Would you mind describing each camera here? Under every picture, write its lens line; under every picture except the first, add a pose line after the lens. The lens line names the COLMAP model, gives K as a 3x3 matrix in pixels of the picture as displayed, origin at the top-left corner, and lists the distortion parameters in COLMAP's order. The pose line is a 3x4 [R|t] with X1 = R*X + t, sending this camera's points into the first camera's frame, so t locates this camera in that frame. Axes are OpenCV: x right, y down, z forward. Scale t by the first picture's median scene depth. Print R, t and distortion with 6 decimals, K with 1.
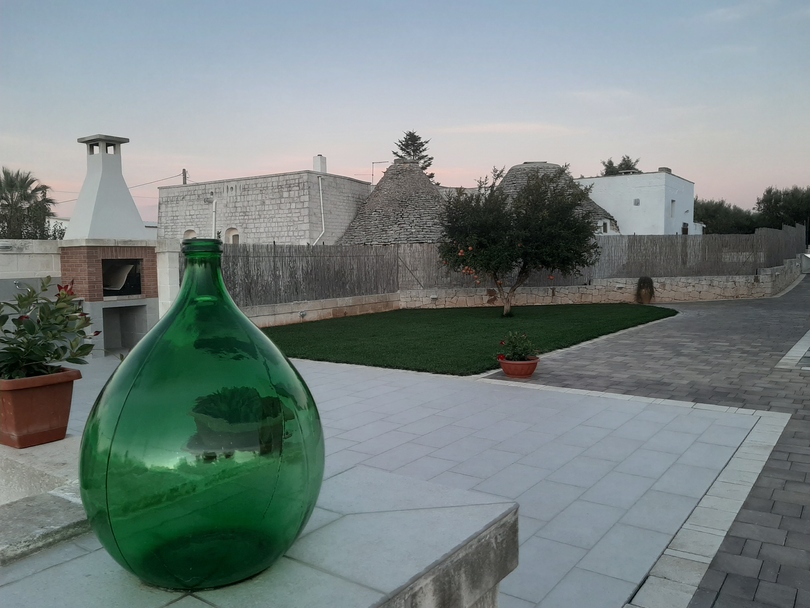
lens RADIAL K [[654.4, 0, 405.0], [0, 654.4, 304.0], [0, 0, 1]] dist [0.148349, -0.000966]
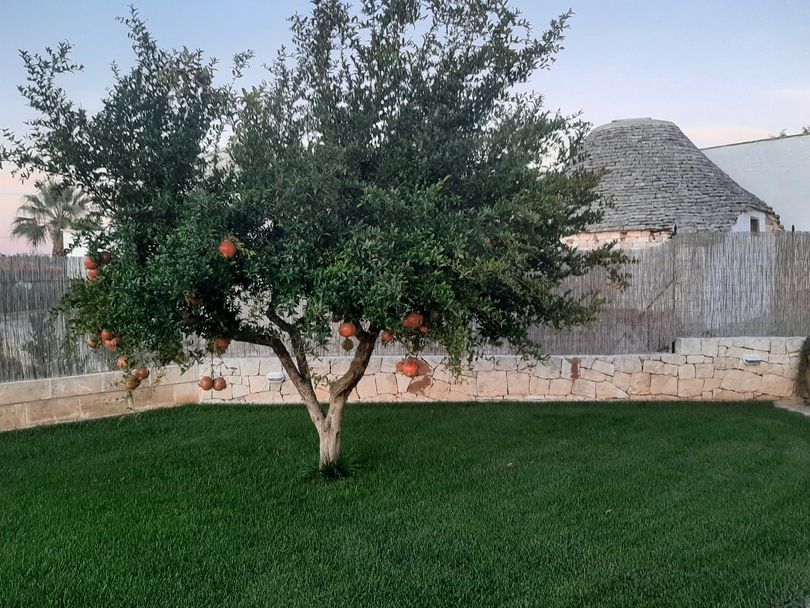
lens RADIAL K [[653.3, 0, 405.0], [0, 653.3, 304.0], [0, 0, 1]] dist [-0.002074, -0.007360]
pose [[0.968847, 0.010179, -0.247451, 0.222513], [-0.016560, 0.999581, -0.023719, -0.047012], [0.247106, 0.027078, 0.968610, 0.580850]]
